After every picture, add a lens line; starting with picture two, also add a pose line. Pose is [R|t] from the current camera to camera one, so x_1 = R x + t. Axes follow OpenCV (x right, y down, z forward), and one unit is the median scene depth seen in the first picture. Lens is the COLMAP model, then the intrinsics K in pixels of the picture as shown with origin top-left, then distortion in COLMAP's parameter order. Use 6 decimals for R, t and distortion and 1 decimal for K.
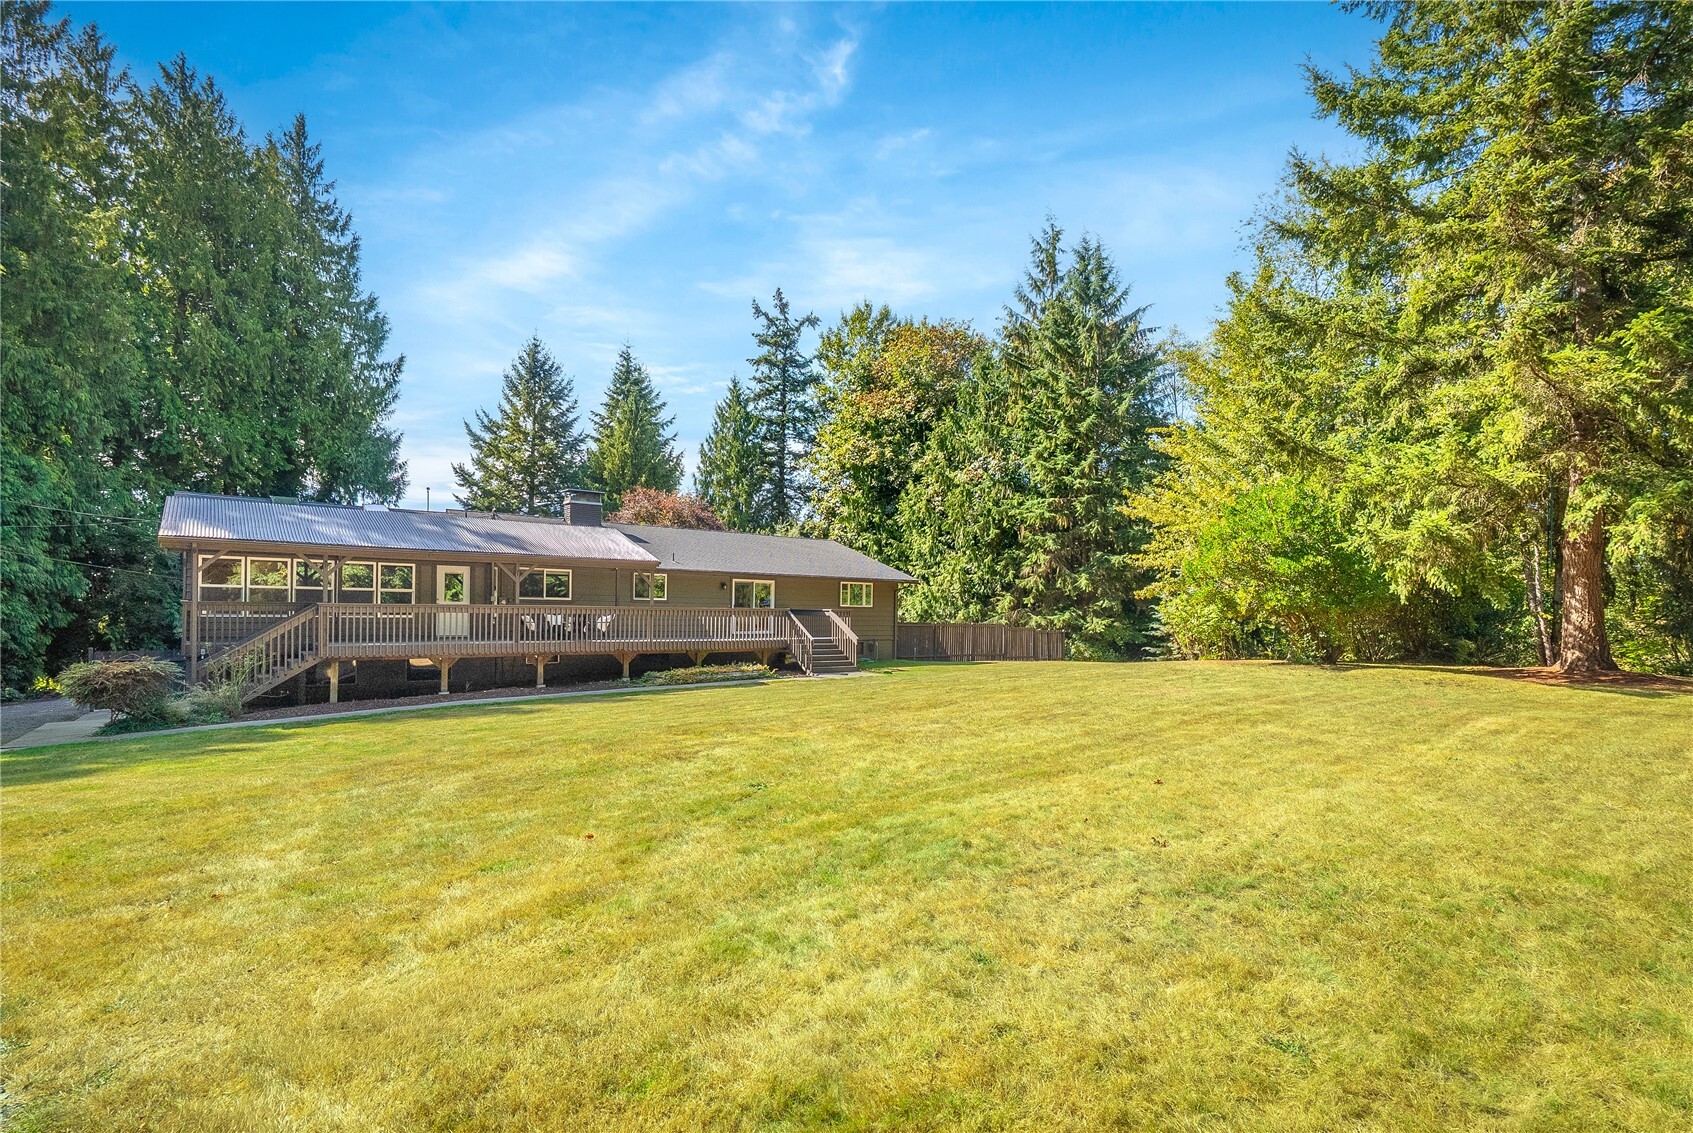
lens RADIAL K [[794.3, 0, 846.4], [0, 794.3, 581.1], [0, 0, 1]] dist [0.000658, 0.001109]
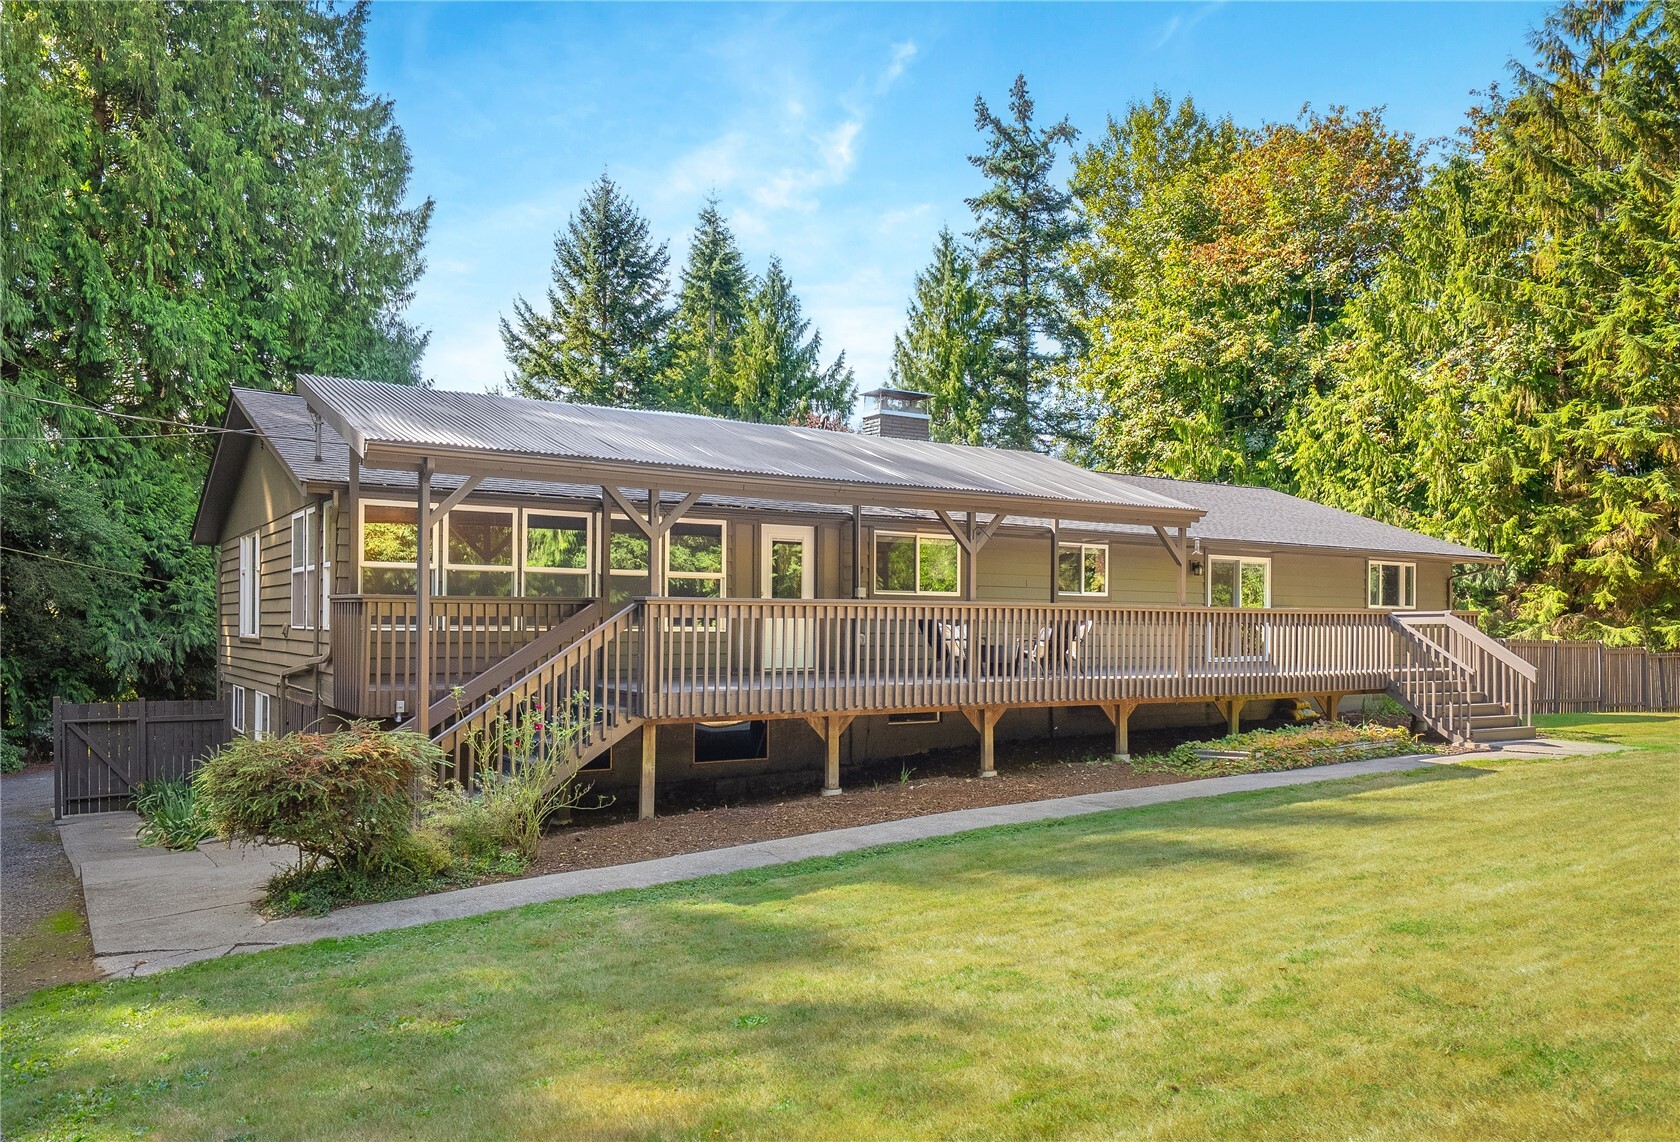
lens RADIAL K [[1213.6, 0, 840.8], [0, 1213.6, 566.7], [0, 0, 1]] dist [0.013195, 0.000599]
pose [[0.997066, -0.013699, -0.075307, -0.168381], [0.012484, 0.999785, -0.016572, 0.007934], [0.075518, 0.015583, 0.997023, 0.108371]]
